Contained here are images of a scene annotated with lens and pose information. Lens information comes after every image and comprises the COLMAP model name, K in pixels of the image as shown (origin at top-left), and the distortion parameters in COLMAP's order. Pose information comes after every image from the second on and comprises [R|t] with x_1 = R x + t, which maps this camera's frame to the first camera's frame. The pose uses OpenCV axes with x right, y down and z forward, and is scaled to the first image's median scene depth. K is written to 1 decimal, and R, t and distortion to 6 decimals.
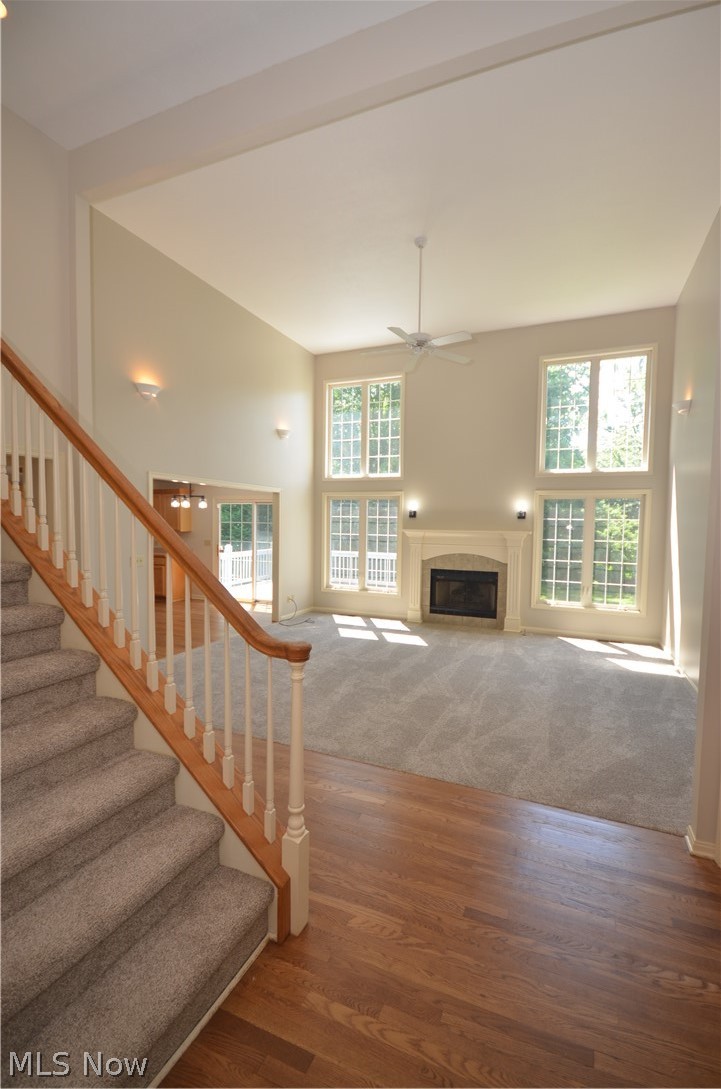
lens RADIAL K [[491.8, 0, 360.5], [0, 491.8, 544.5], [0, 0, 1]] dist [-0.001180, -0.000141]
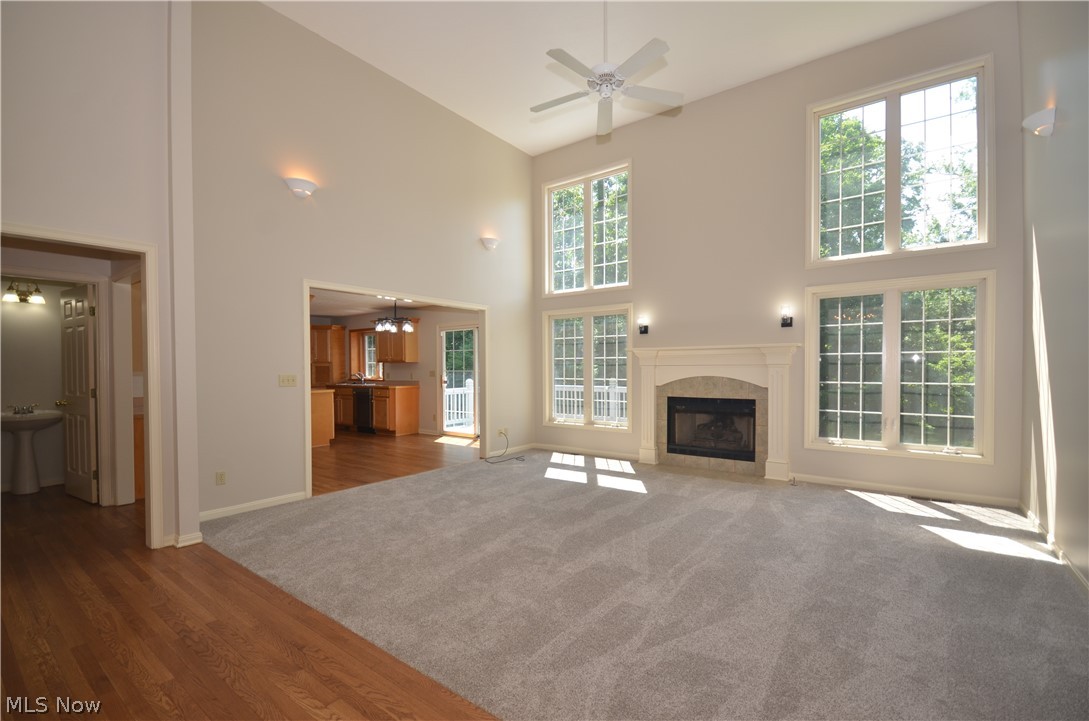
lens RADIAL K [[472.5, 0, 541.2], [0, 472.5, 375.6], [0, 0, 1]] dist [0.017445, -0.016953]
pose [[0.968794, -0.015760, -0.247364, 0.143548], [0.006516, 0.999251, -0.038144, 0.045700], [0.247780, 0.035342, 0.968172, 0.218837]]
